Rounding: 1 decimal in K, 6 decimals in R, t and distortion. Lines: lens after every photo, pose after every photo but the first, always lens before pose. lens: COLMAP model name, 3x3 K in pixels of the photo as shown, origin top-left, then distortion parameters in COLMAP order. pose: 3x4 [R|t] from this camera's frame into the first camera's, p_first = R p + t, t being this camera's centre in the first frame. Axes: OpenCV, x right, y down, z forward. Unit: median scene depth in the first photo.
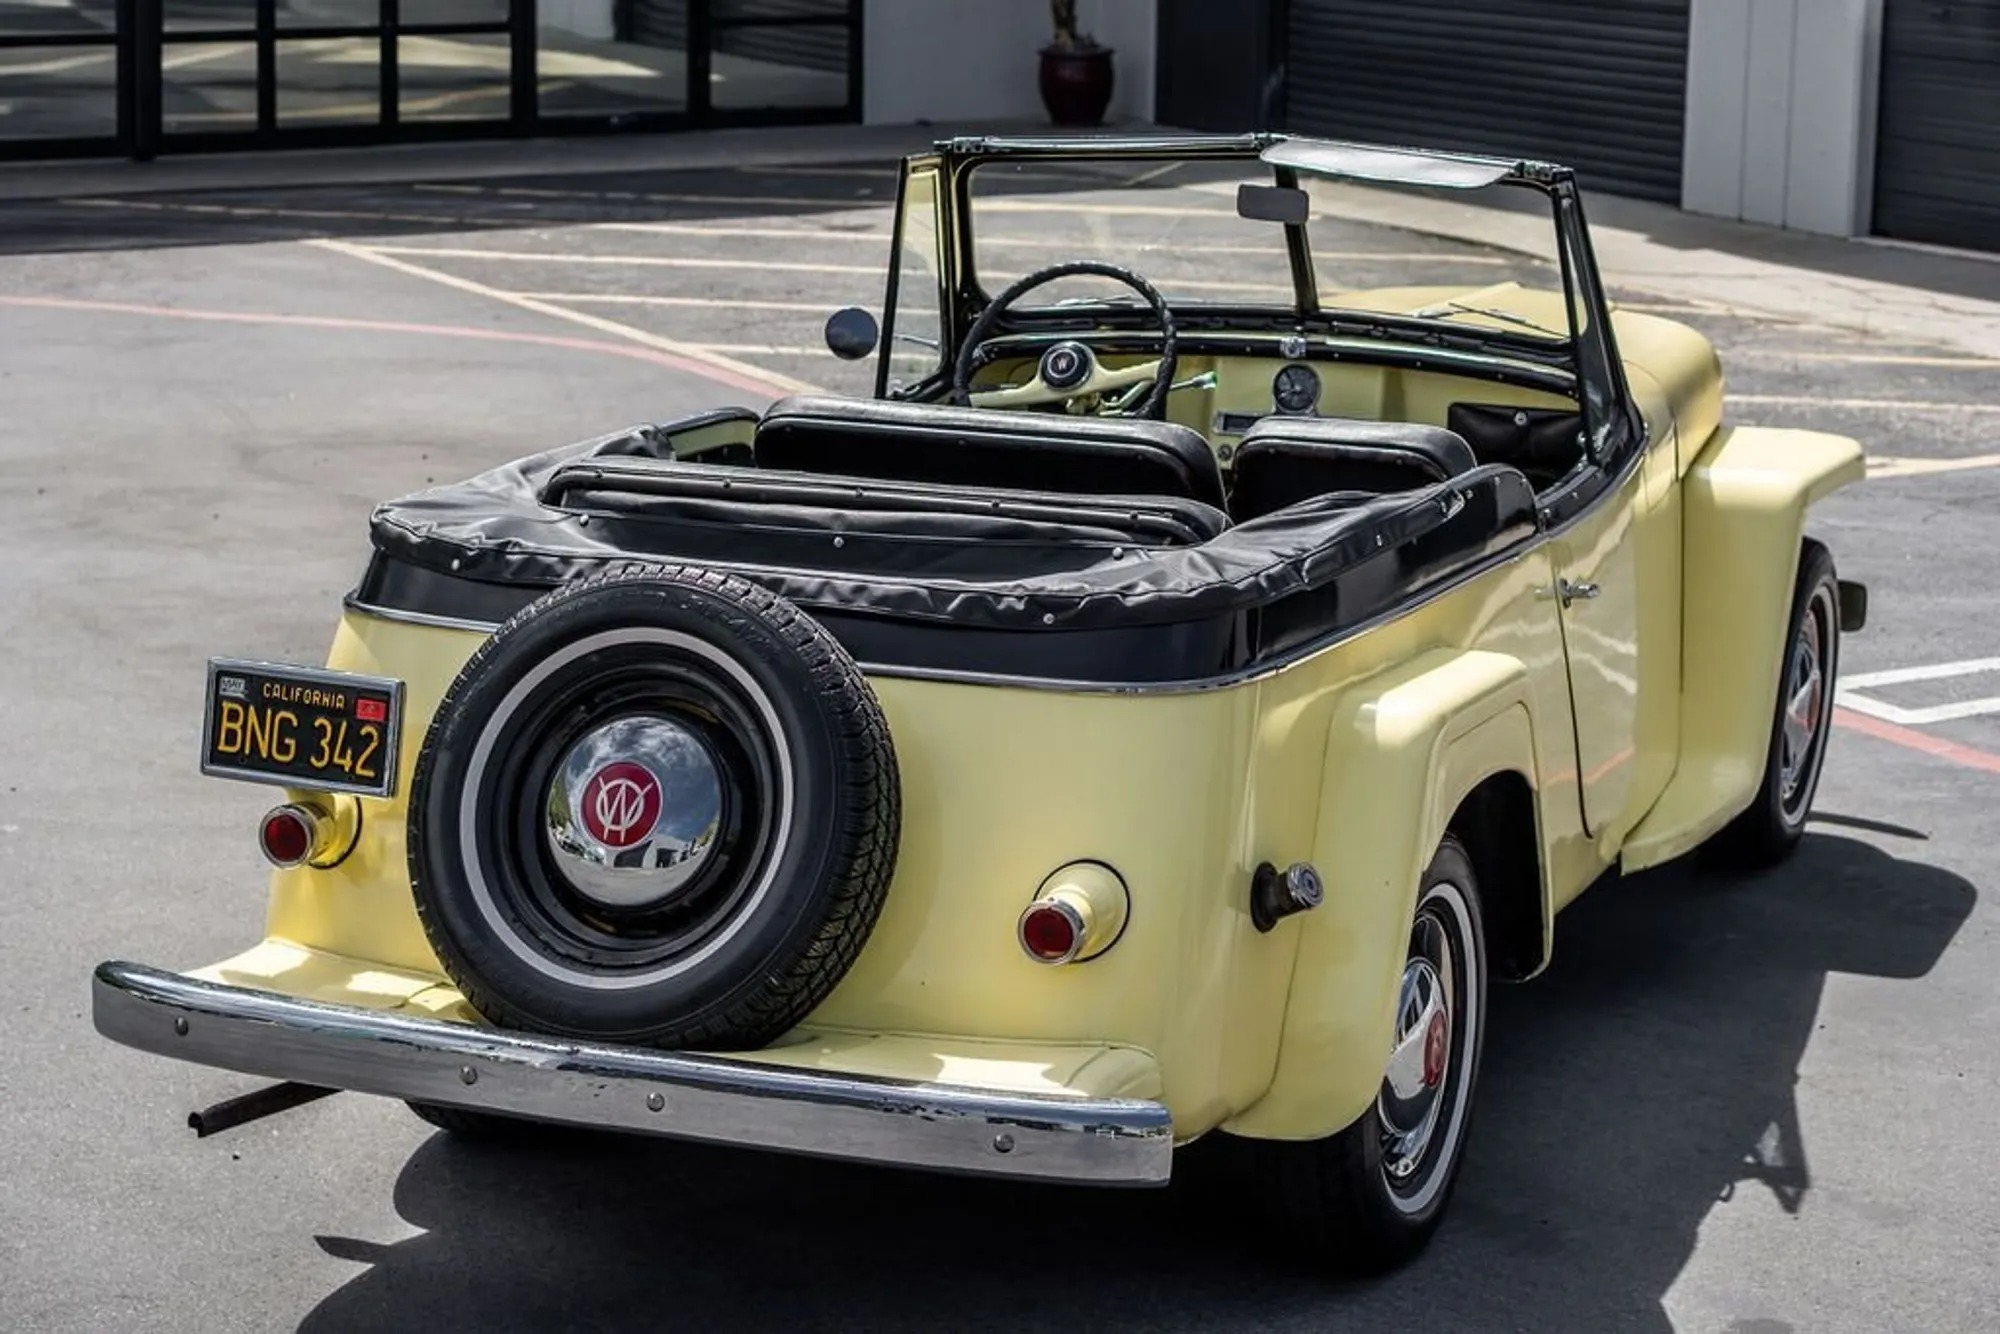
lens RADIAL K [[4375.2, 0, 1031.7], [0, 4375.2, 665.1], [0, 0, 1]] dist [0.079488, -0.057760]
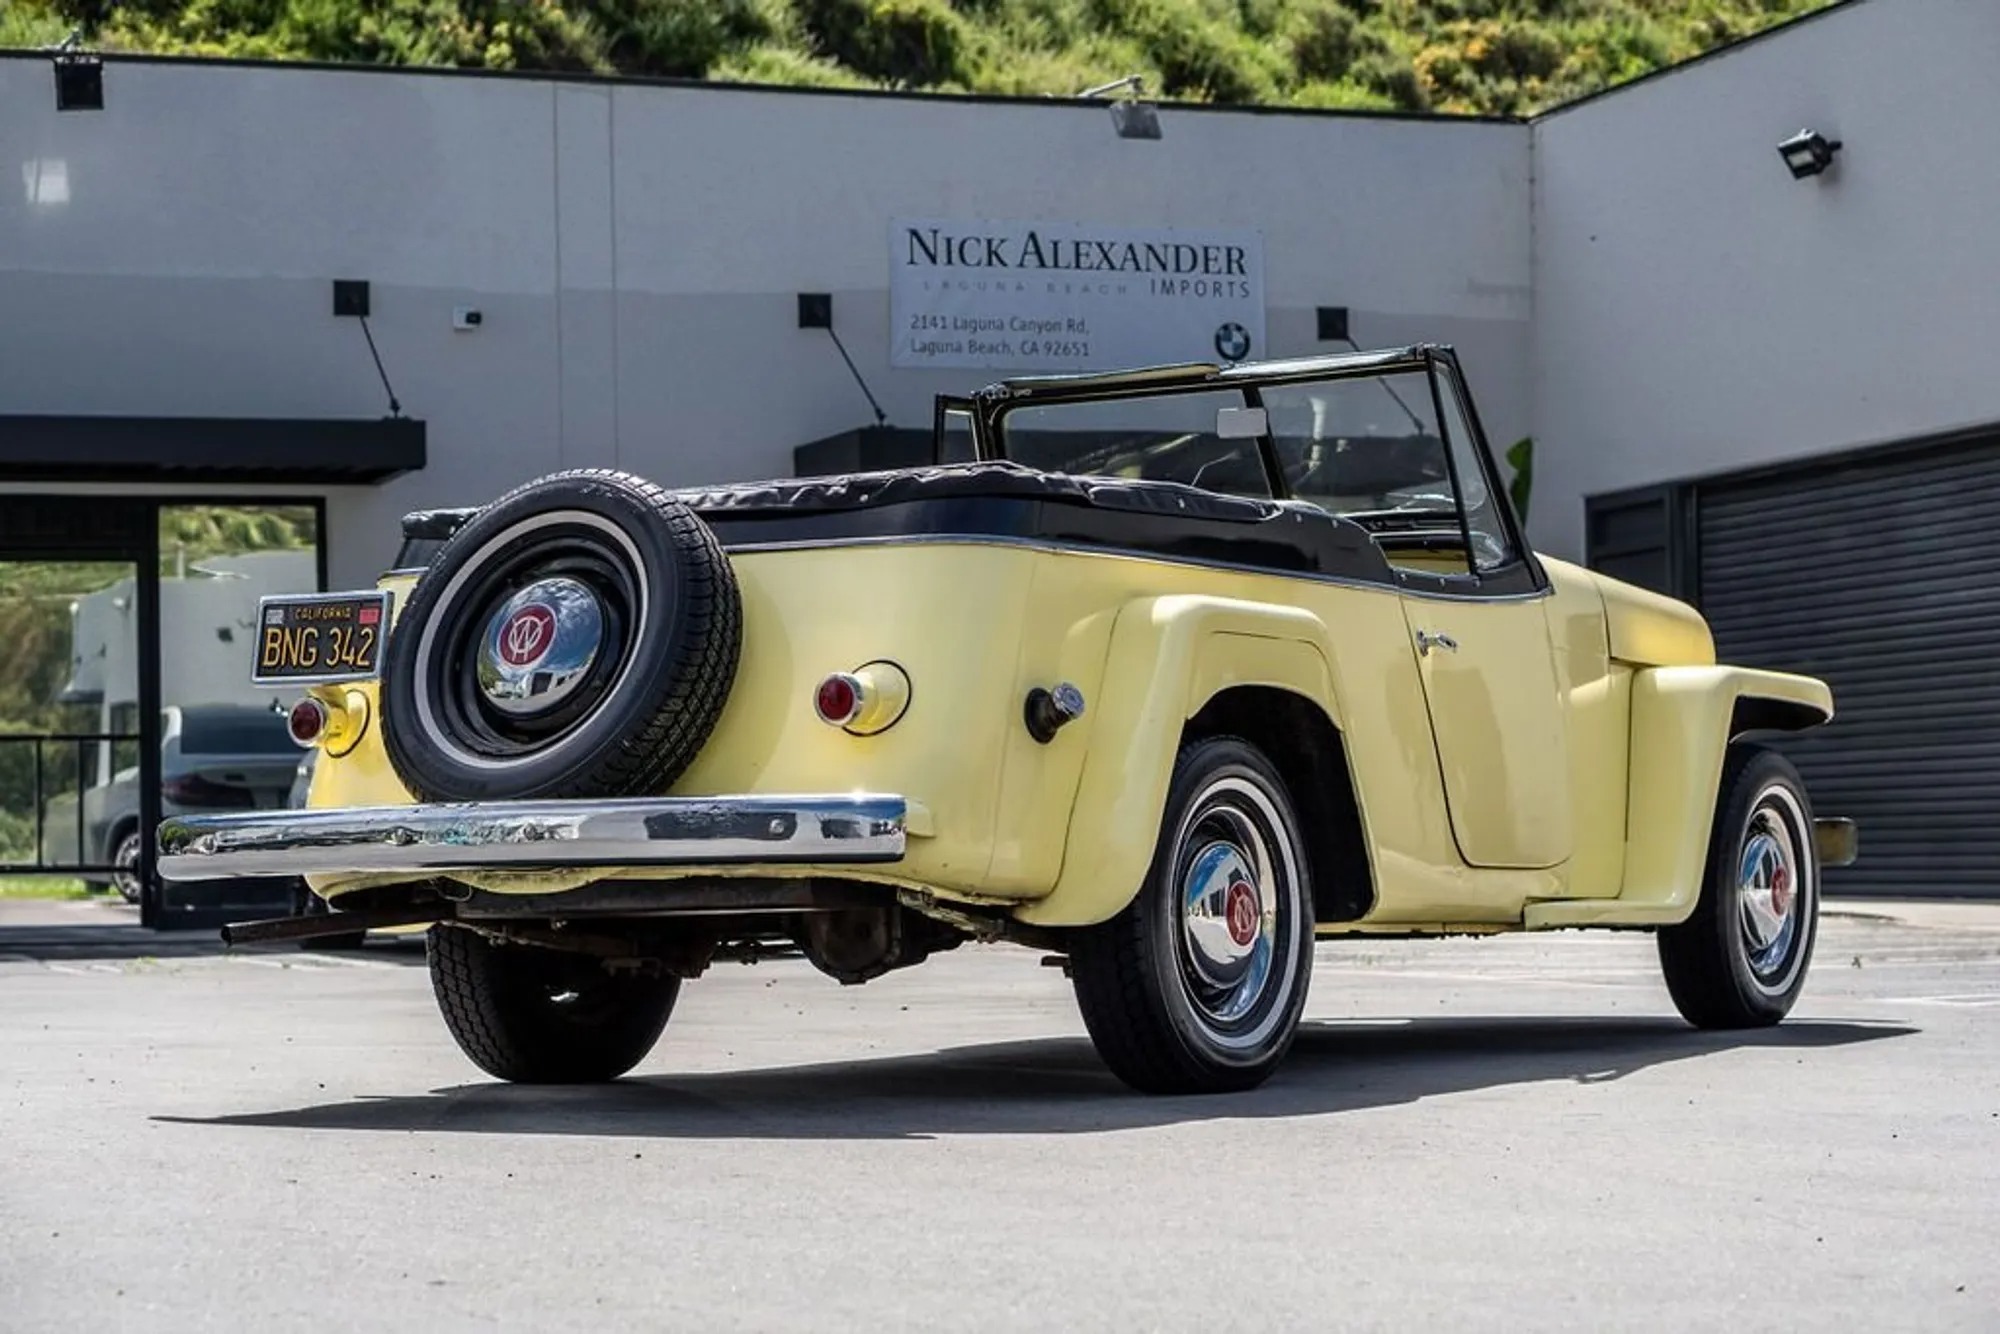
lens RADIAL K [[4375.2, 0, 1031.7], [0, 4375.2, 665.1], [0, 0, 1]] dist [0.079488, -0.057760]
pose [[0.986591, -0.041026, -0.157970, 0.246158], [0.000128, 0.968086, -0.250620, 0.348545], [0.163210, 0.247239, 0.955110, -0.201332]]
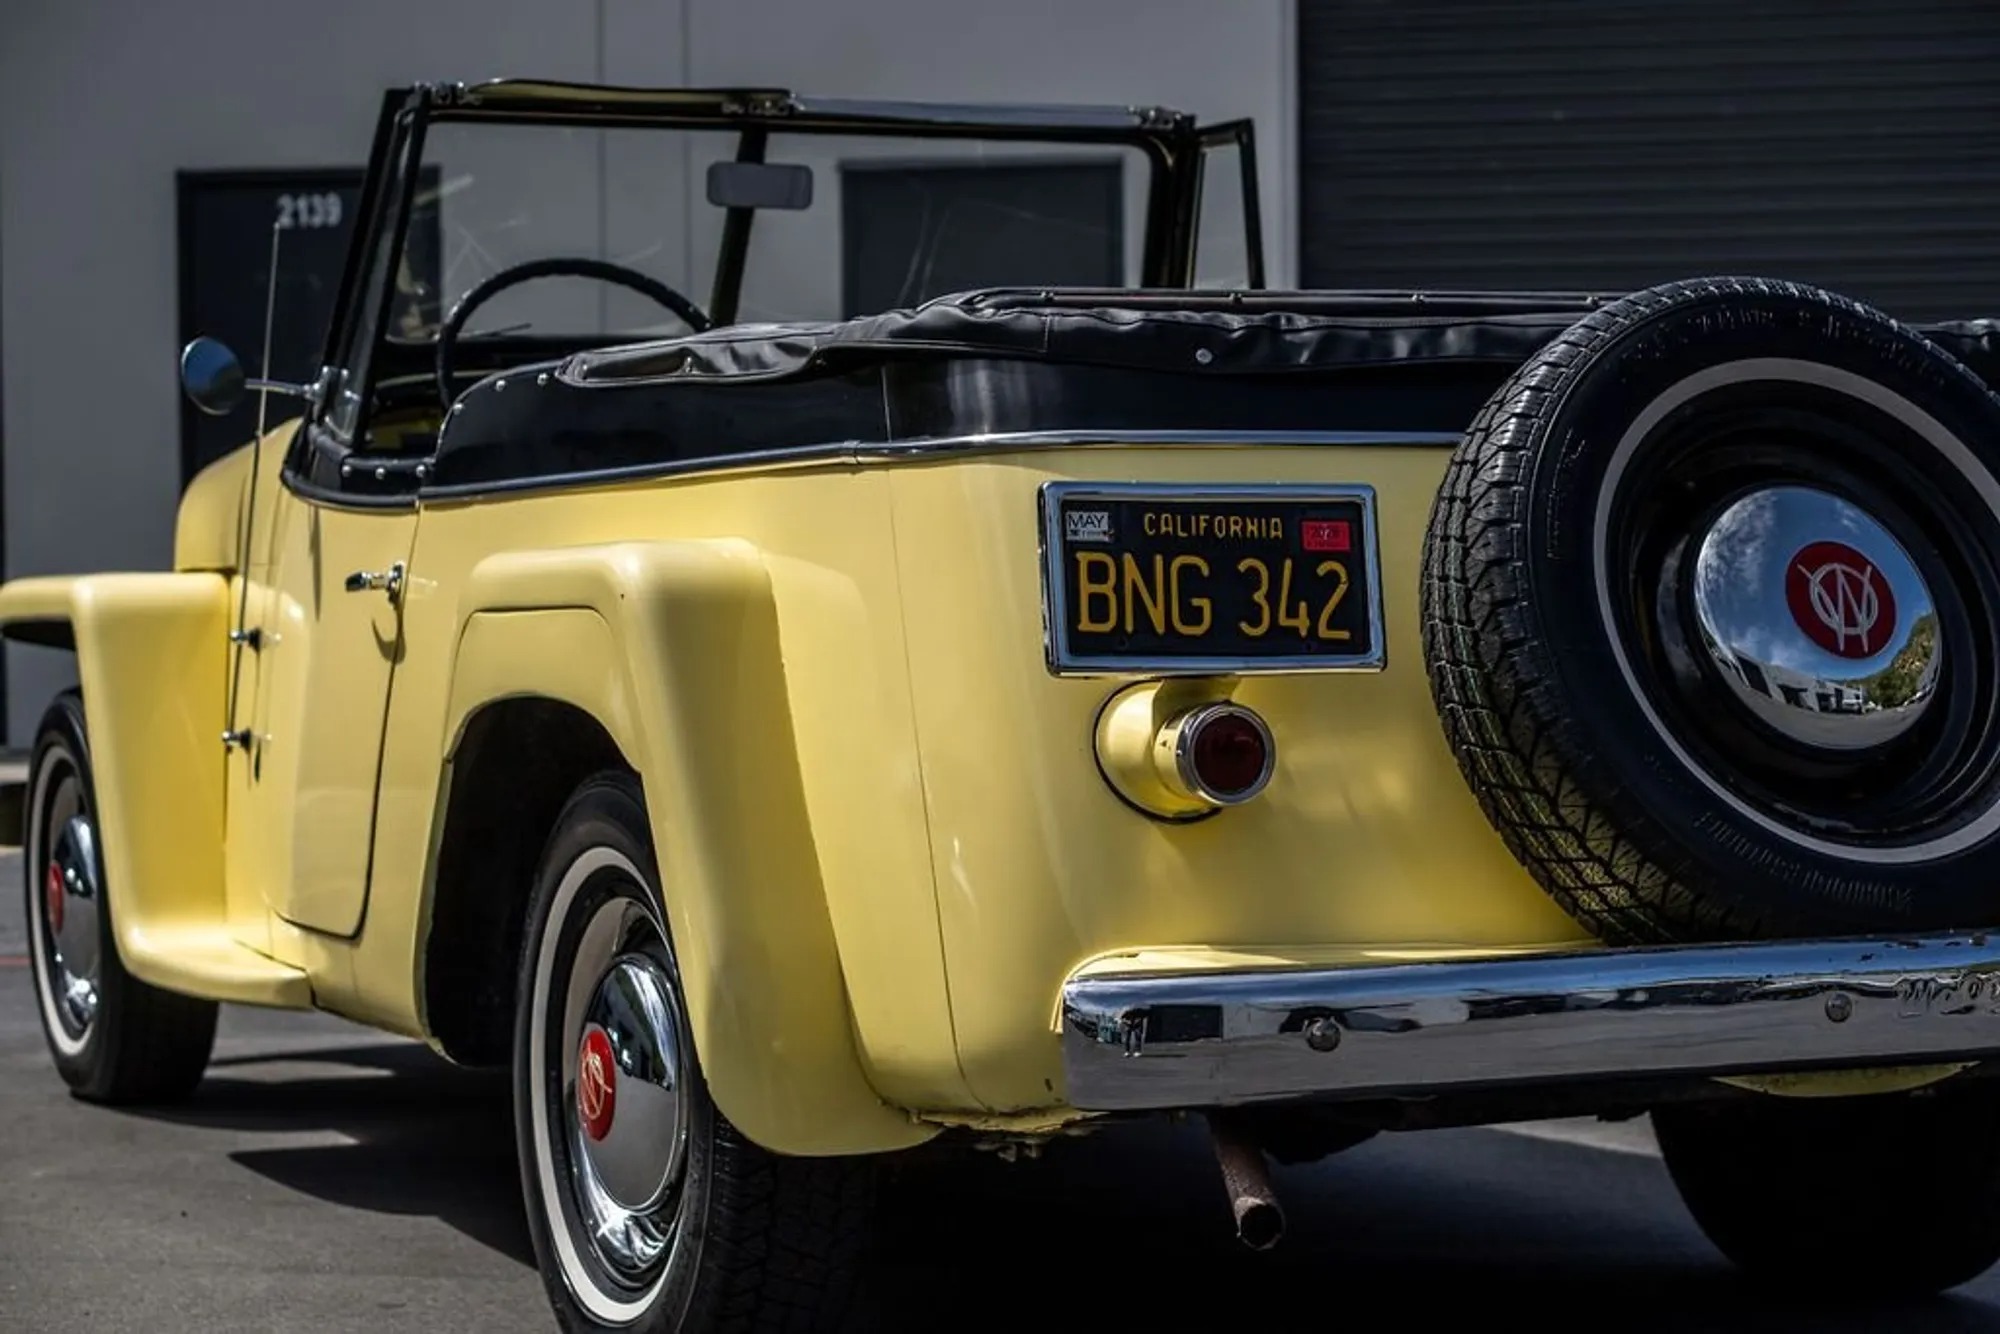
lens RADIAL K [[4375.2, 0, 1031.7], [0, 4375.2, 665.1], [0, 0, 1]] dist [0.079488, -0.057760]
pose [[0.675436, -0.039843, 0.736341, -0.642994], [0.166905, 0.980886, -0.100024, 0.084274], [-0.718282, 0.190459, 0.669176, 0.611583]]
